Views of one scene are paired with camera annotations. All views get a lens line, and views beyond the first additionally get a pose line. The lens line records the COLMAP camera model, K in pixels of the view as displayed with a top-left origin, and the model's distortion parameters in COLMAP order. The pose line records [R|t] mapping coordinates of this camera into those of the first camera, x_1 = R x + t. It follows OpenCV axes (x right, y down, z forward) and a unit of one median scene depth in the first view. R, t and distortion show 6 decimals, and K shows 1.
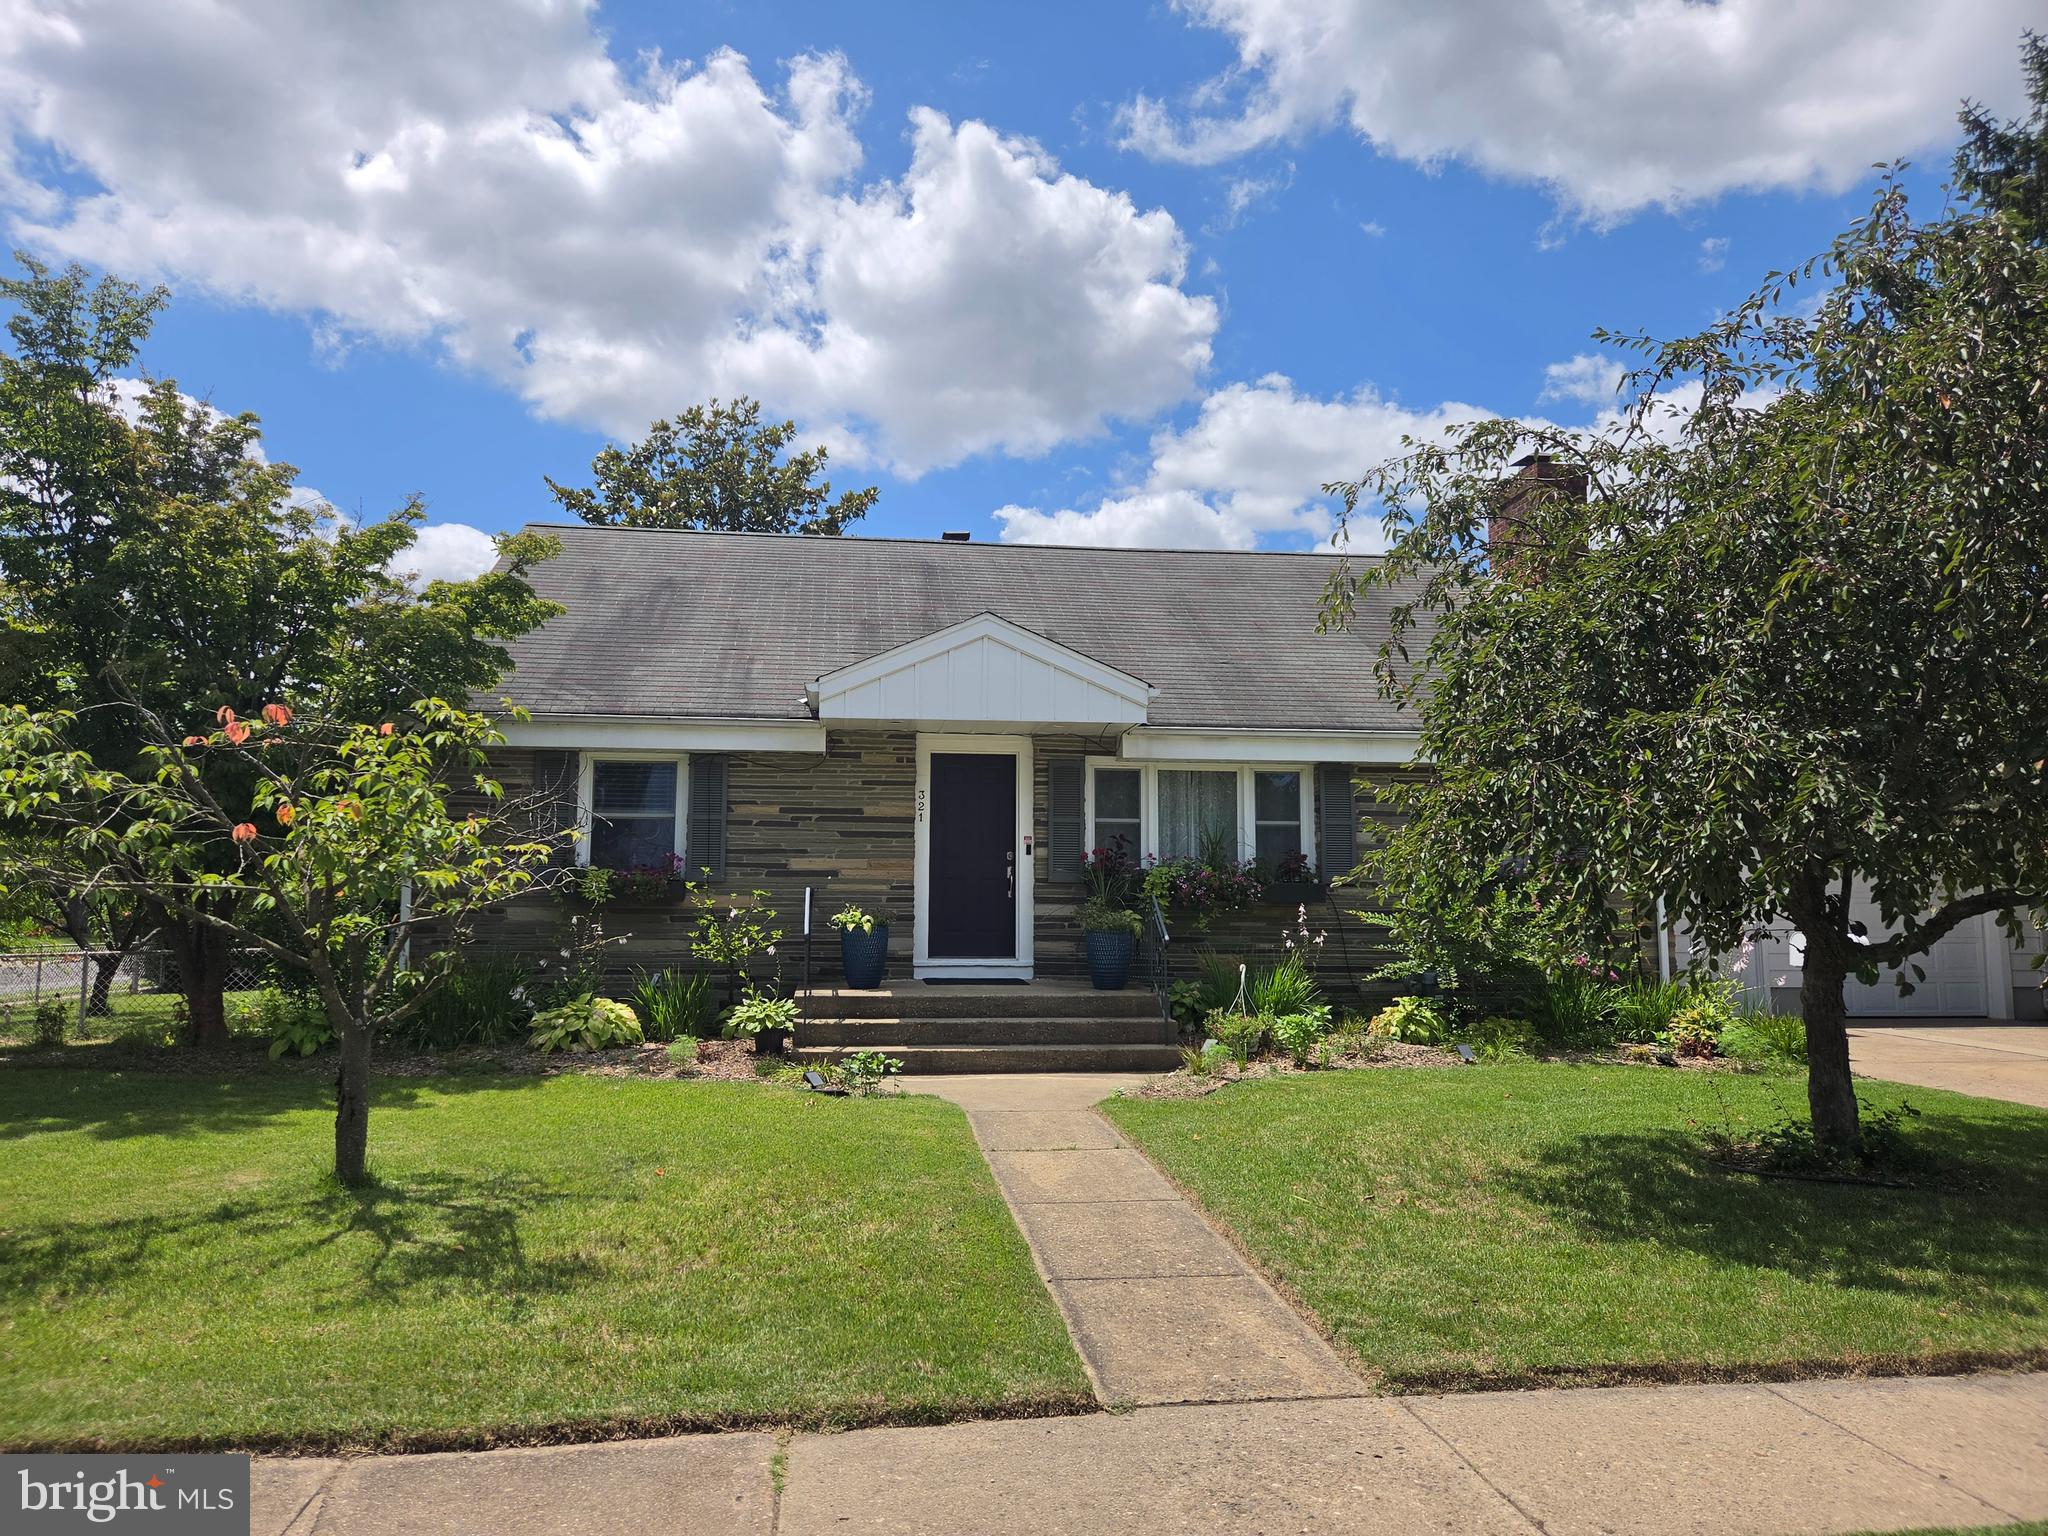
lens RADIAL K [[1380.8, 0, 1024.0], [0, 1380.8, 768.0], [0, 0, 1]] dist [0.033030, -0.002650]
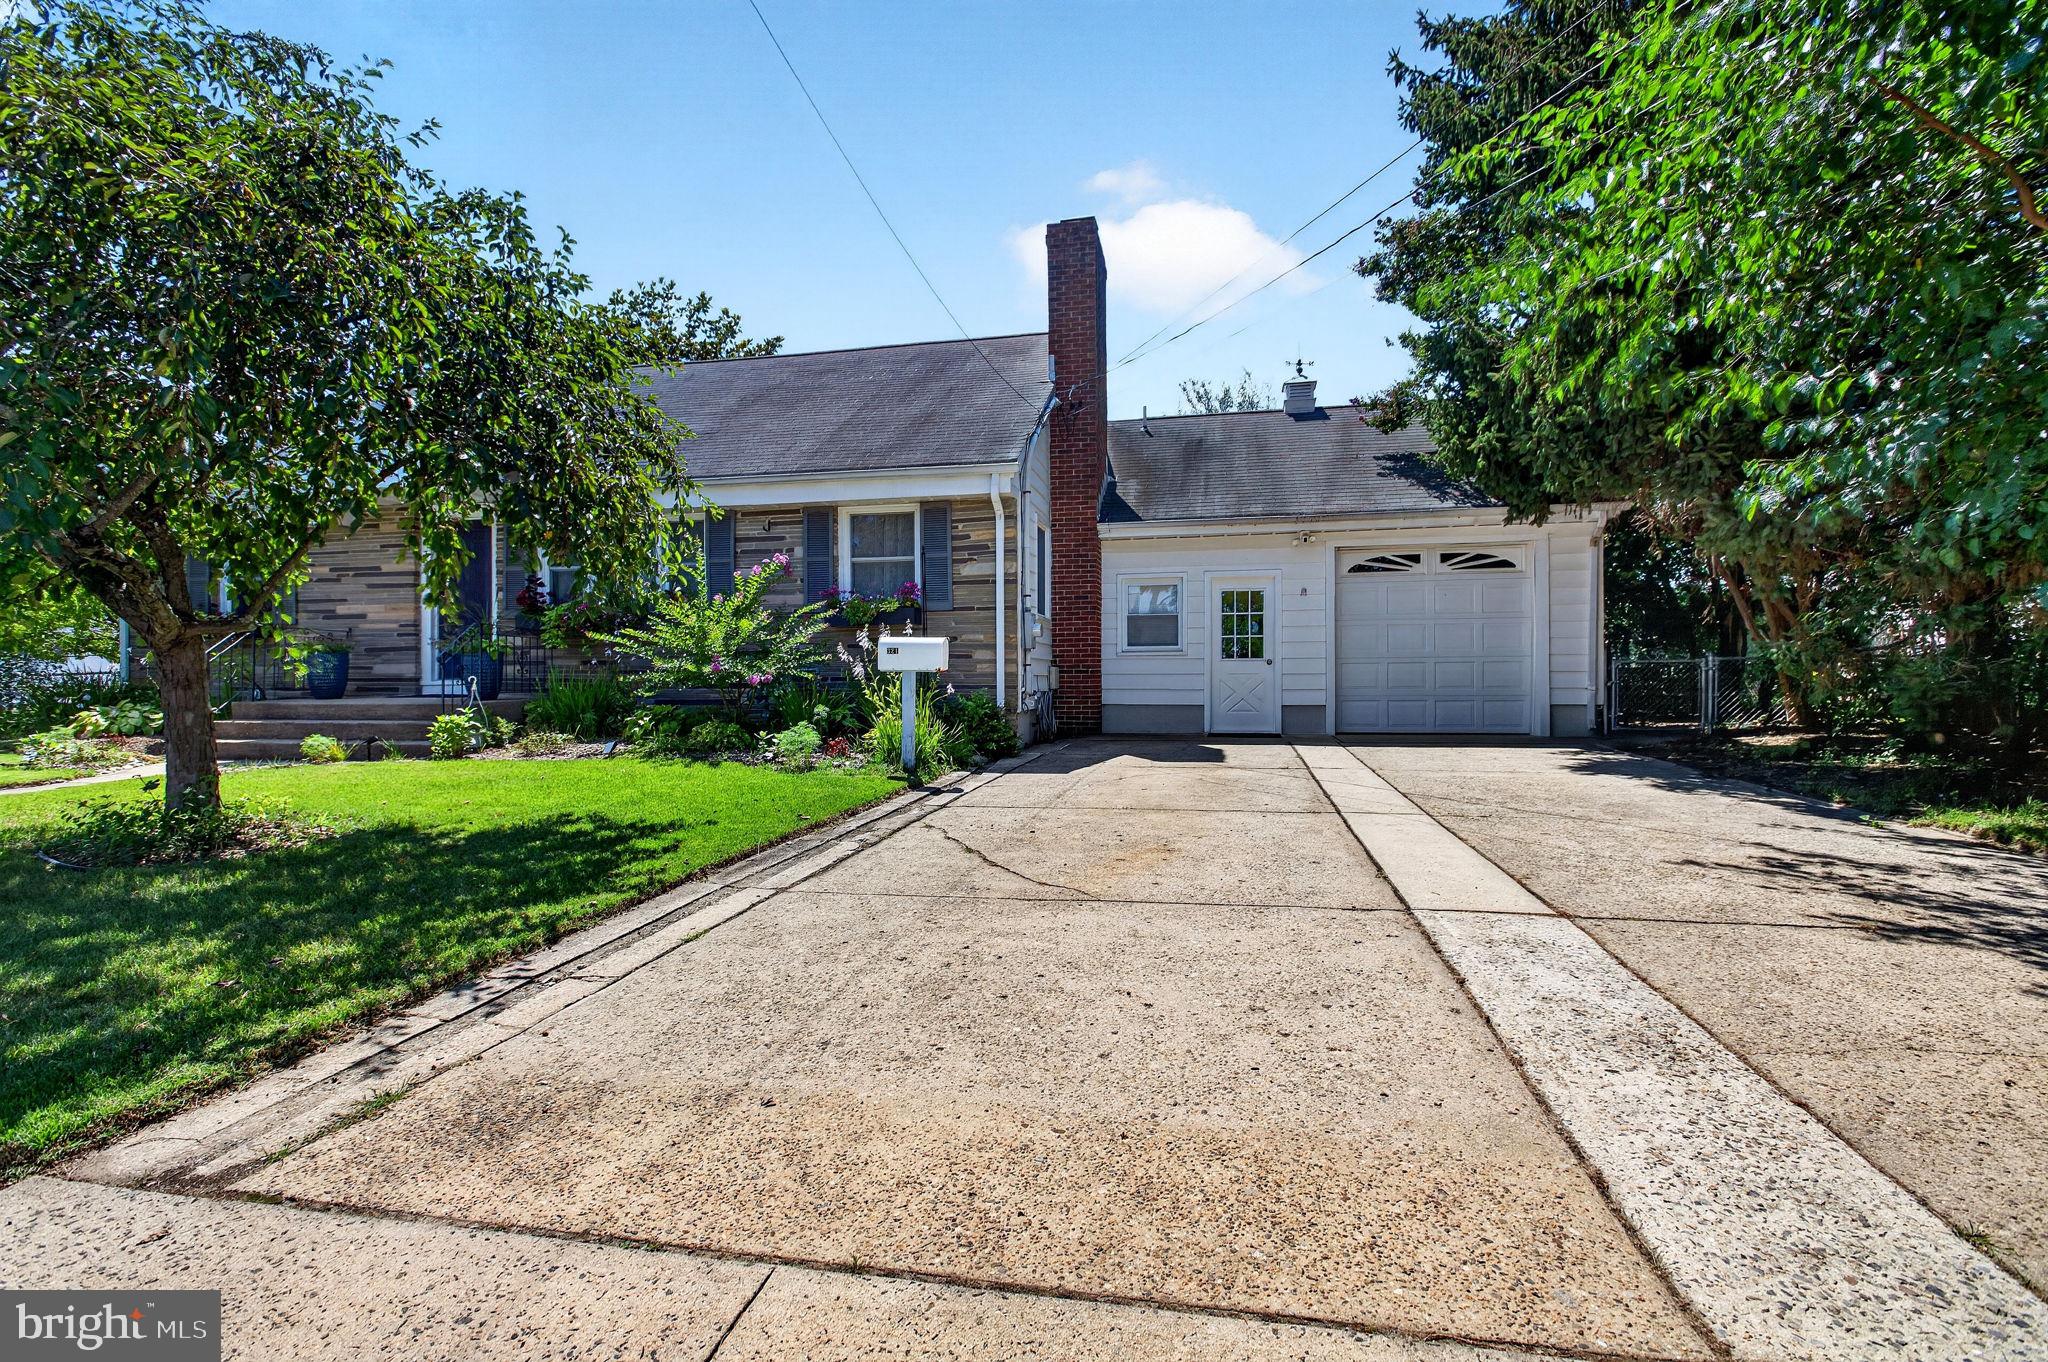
lens RADIAL K [[967.7, 0, 1024.0], [0, 967.7, 681.0], [0, 0, 1]] dist [0.000401, -0.000118]
pose [[0.936450, 0.005690, -0.350756, 0.781619], [0.049156, 0.987875, 0.147262, 0.031816], [0.347341, -0.155145, 0.924816, 0.346167]]
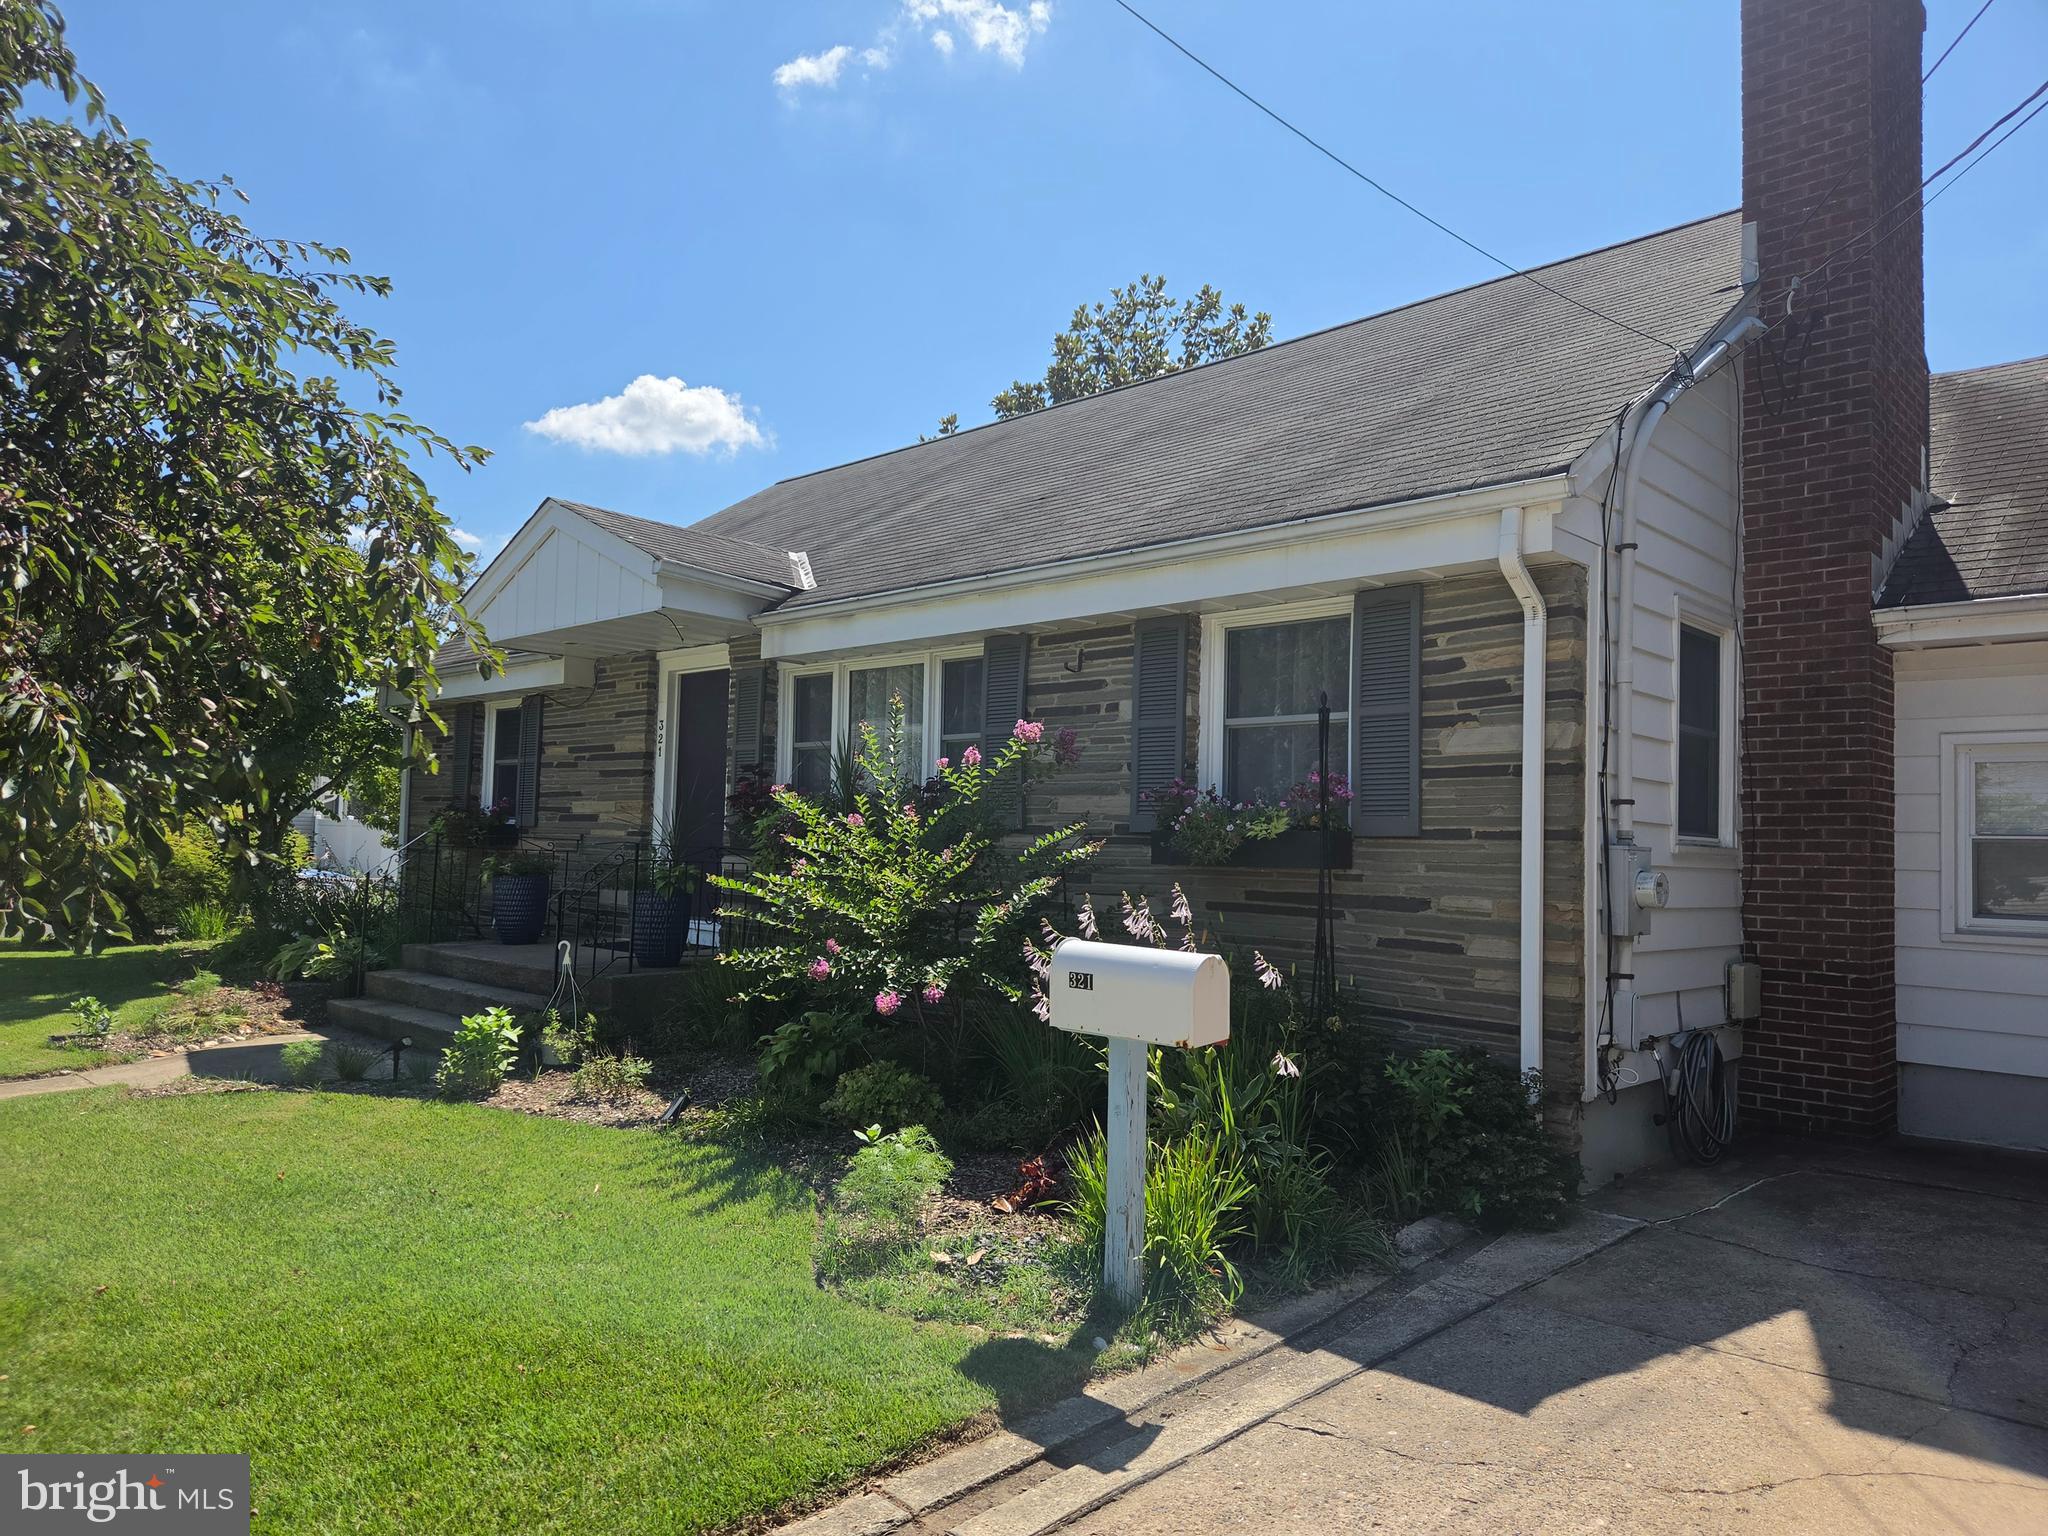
lens RADIAL K [[1380.8, 0, 1024.0], [0, 1380.8, 768.0], [0, 0, 1]] dist [0.033030, -0.002650]
pose [[0.602648, -0.022278, -0.797696, 0.750471], [0.089120, 0.995236, 0.039533, 0.032845], [0.793015, -0.094915, 0.601763, 0.675865]]
